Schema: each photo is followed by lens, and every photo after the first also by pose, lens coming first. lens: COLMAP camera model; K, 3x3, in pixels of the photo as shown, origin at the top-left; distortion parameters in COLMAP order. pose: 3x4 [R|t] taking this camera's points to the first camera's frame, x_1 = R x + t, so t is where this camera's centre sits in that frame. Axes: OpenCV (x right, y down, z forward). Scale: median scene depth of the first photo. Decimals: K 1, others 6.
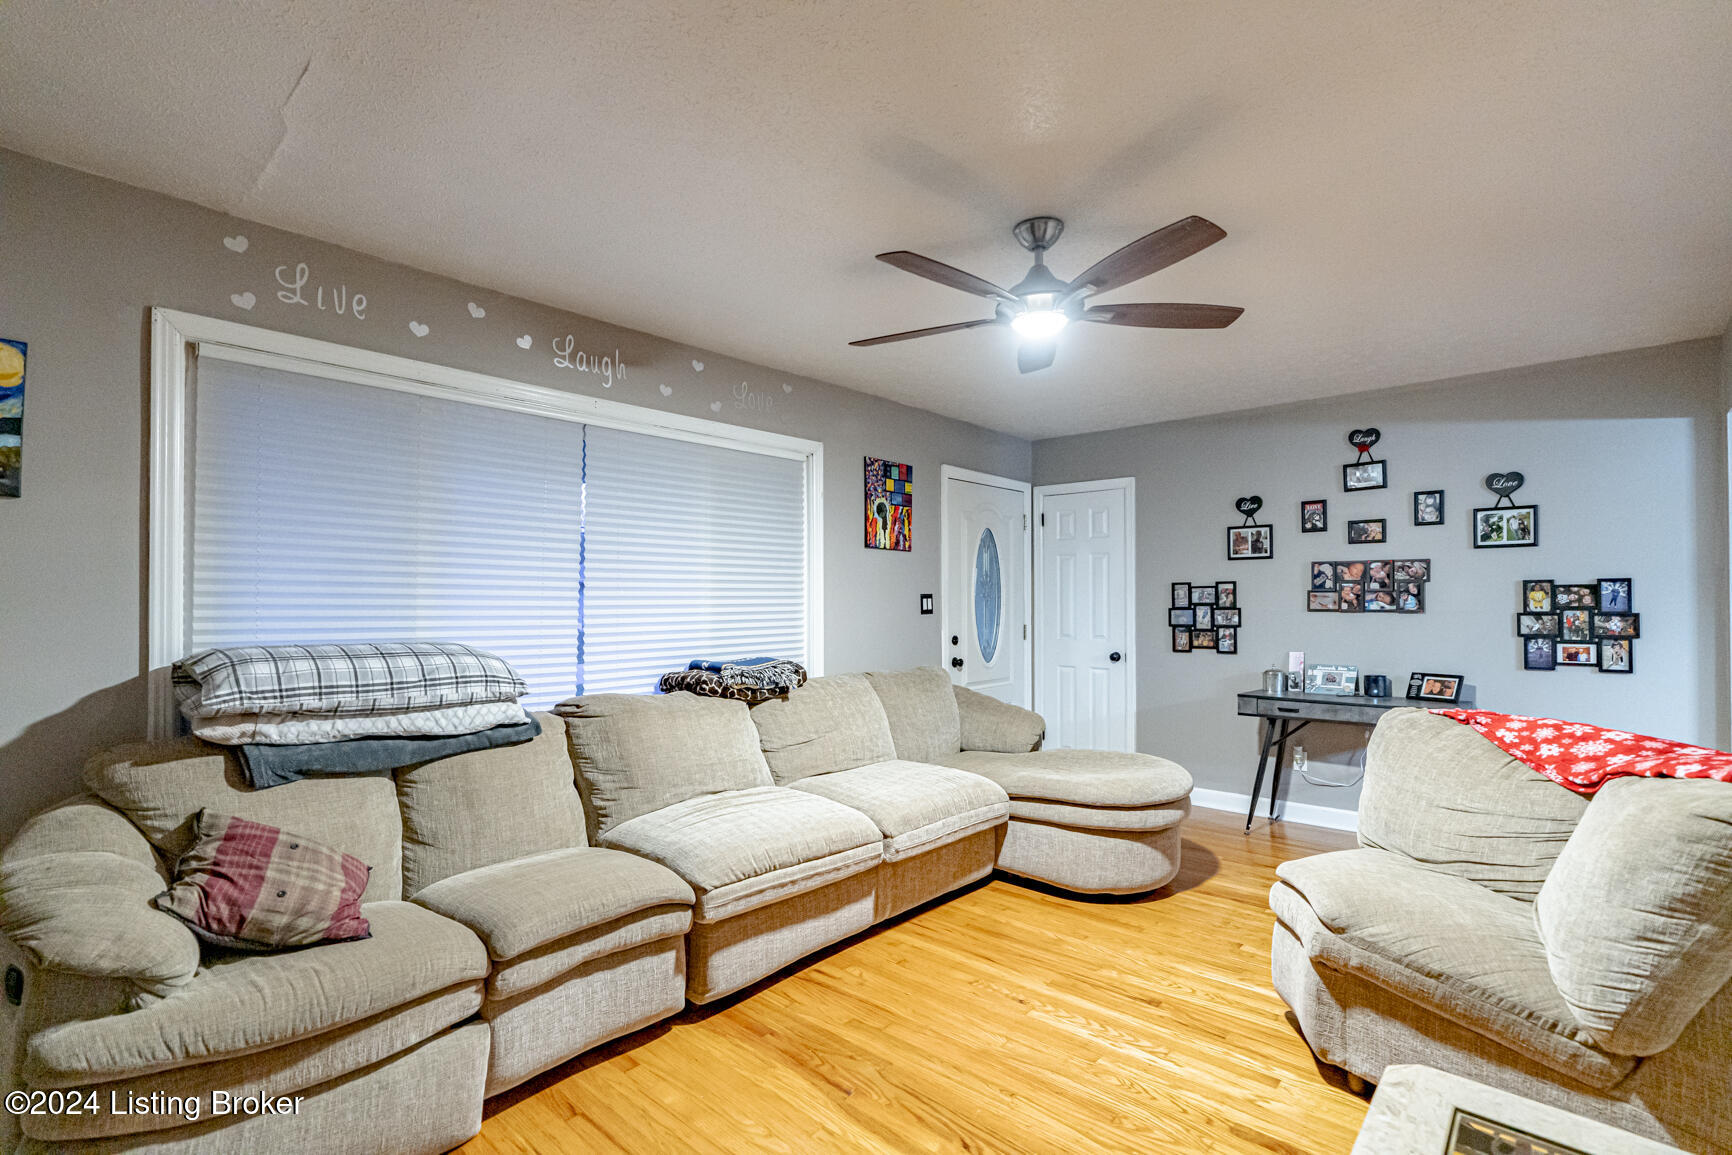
lens RADIAL K [[791.5, 0, 866.0], [0, 791.5, 577.5], [0, 0, 1]] dist [-0.011015, 0.001255]
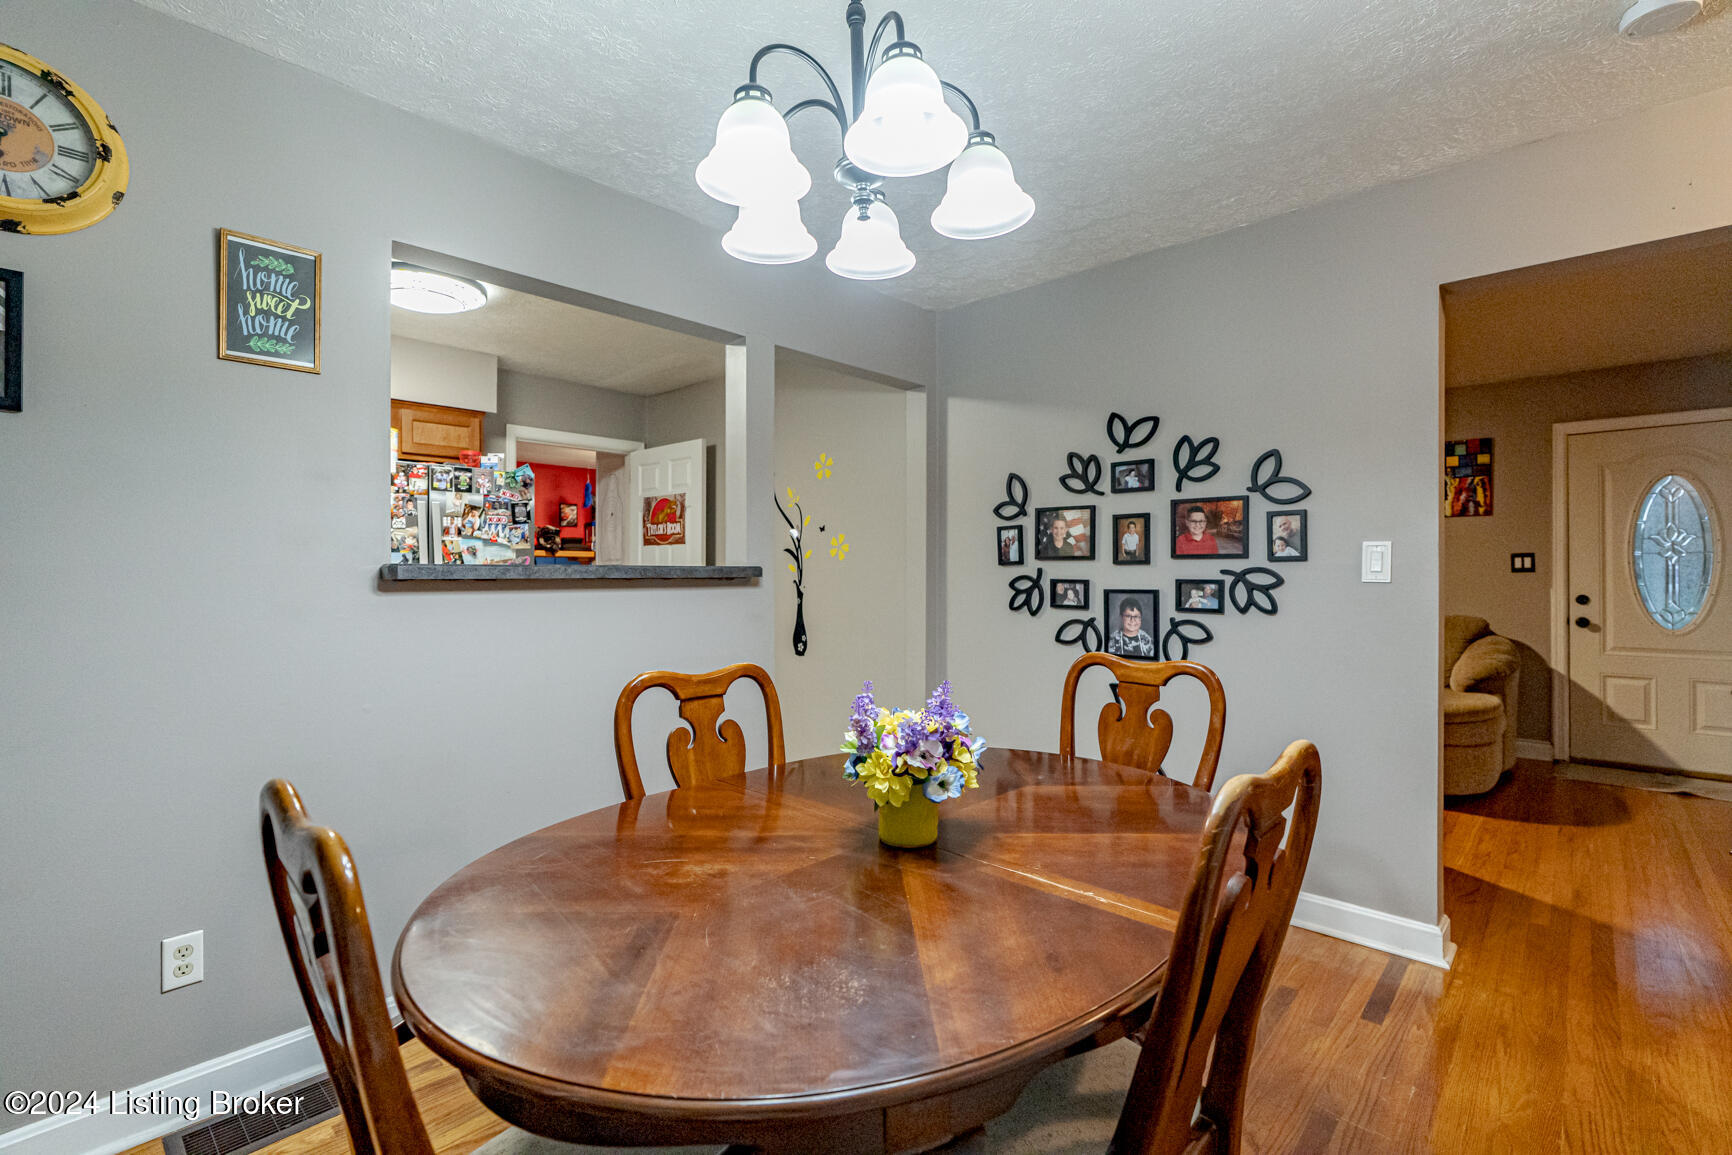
lens RADIAL K [[791.5, 0, 866.0], [0, 791.5, 577.5], [0, 0, 1]] dist [-0.011015, 0.001255]
pose [[-0.013130, 0.003217, -0.999909, 1.177389], [0.017027, 0.999851, 0.002994, 0.036428], [0.999769, -0.016986, -0.013182, 0.136733]]
